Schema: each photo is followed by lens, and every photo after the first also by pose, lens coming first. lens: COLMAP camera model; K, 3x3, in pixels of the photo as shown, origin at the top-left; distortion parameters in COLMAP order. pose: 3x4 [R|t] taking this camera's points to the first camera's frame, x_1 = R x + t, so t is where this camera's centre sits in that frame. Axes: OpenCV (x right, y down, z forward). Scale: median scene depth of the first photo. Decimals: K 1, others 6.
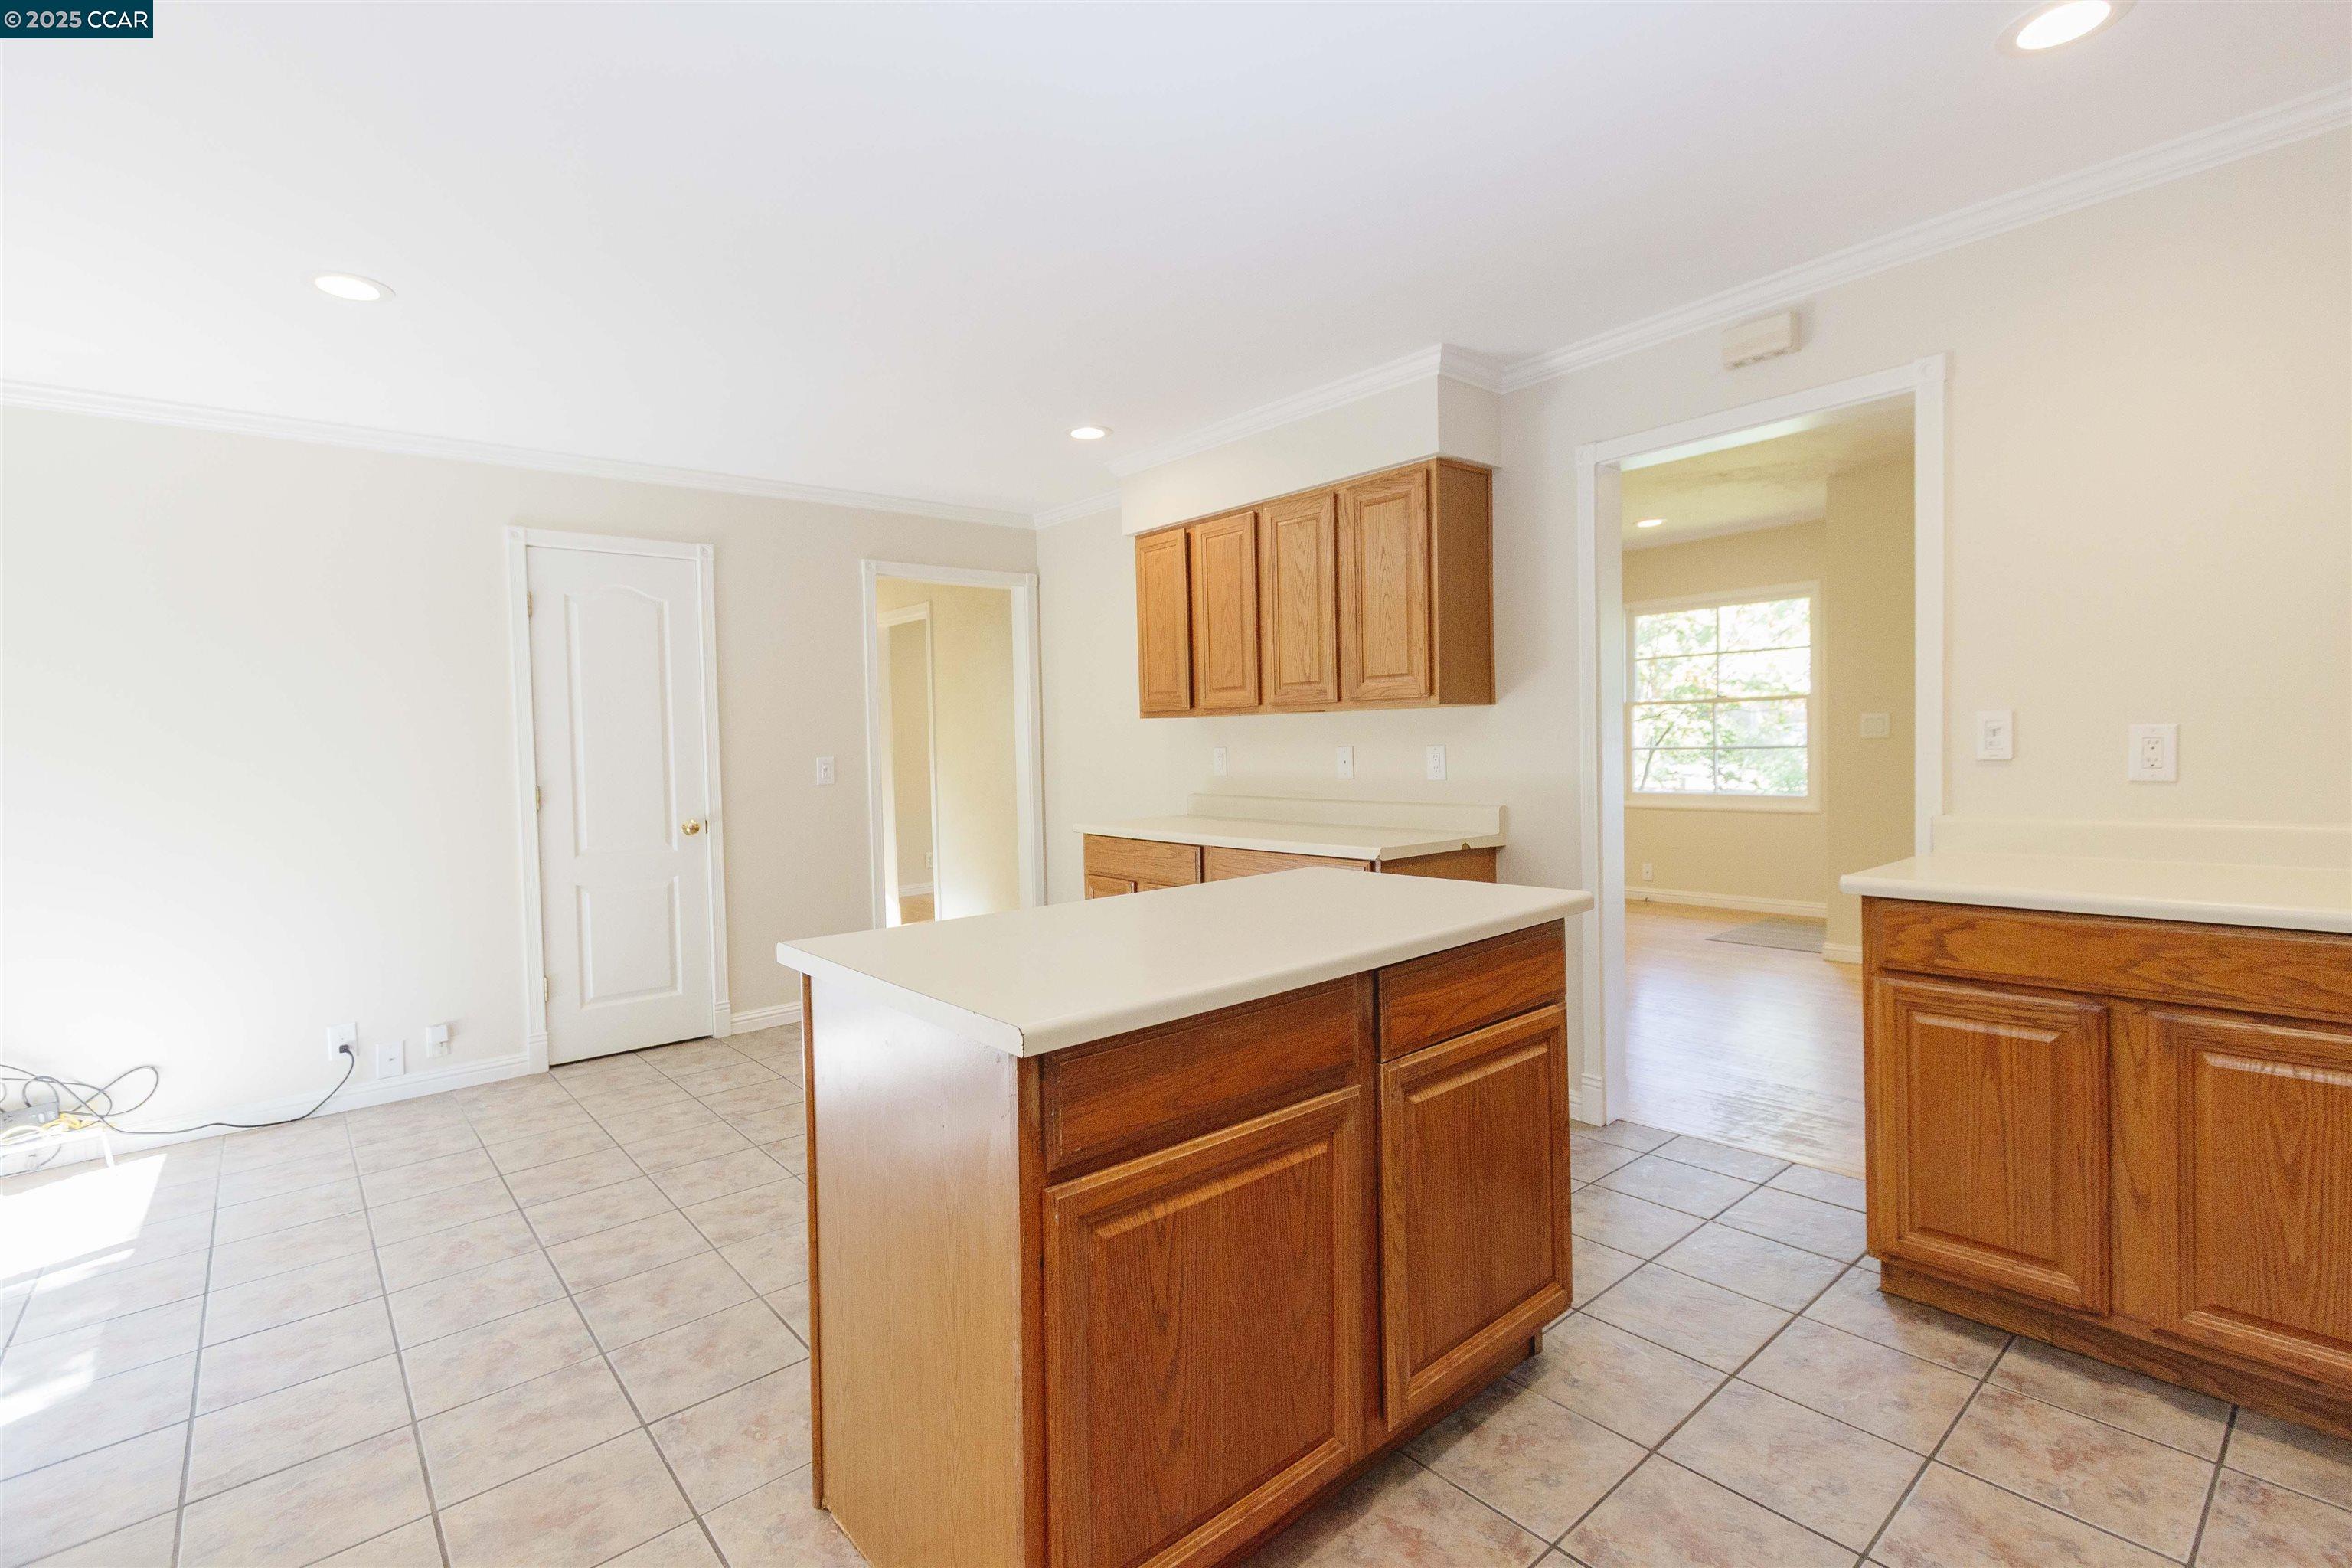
lens RADIAL K [[1060.0, 0, 1168.5], [0, 1060.0, 773.0], [0, 0, 1]] dist [0.009266, -0.001279]
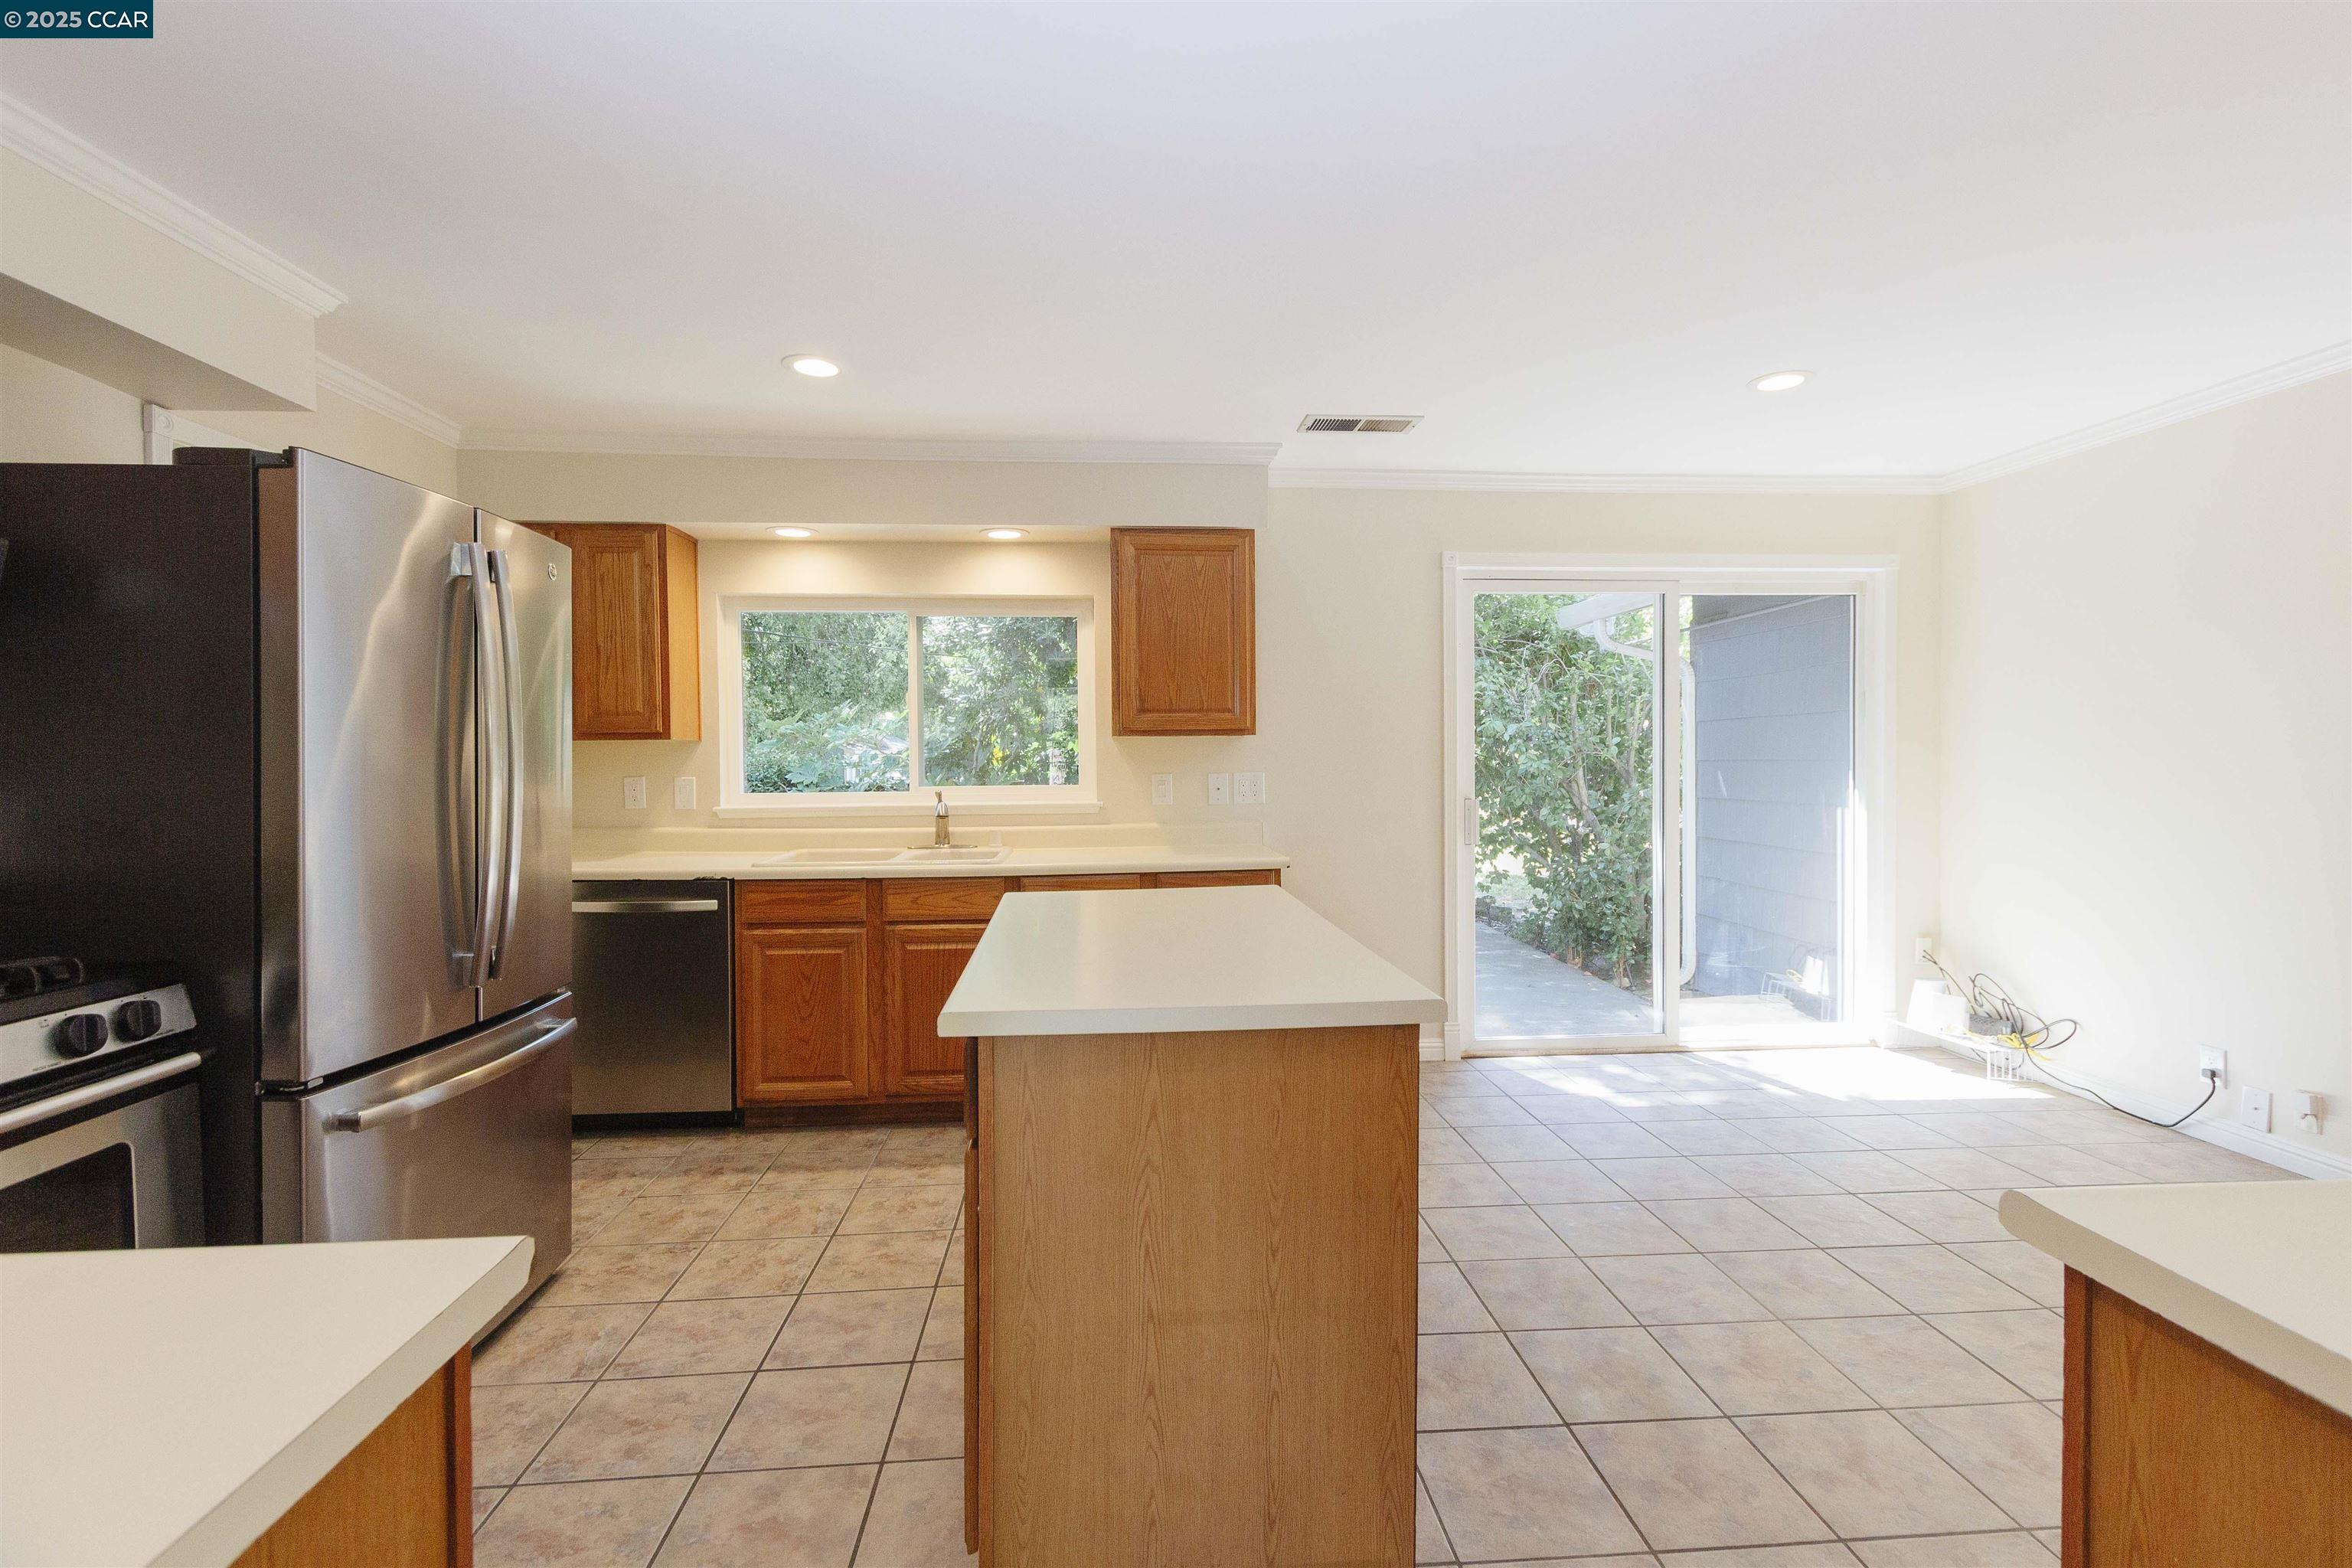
lens RADIAL K [[1060.0, 0, 1192.5], [0, 1060.0, 772.5], [0, 0, 1]] dist [0.009266, -0.001279]
pose [[-0.579392, 0.045278, -0.813790, 0.663015], [0.001257, 0.998504, 0.054660, -0.069491], [0.815048, 0.030646, -0.578582, 1.175096]]
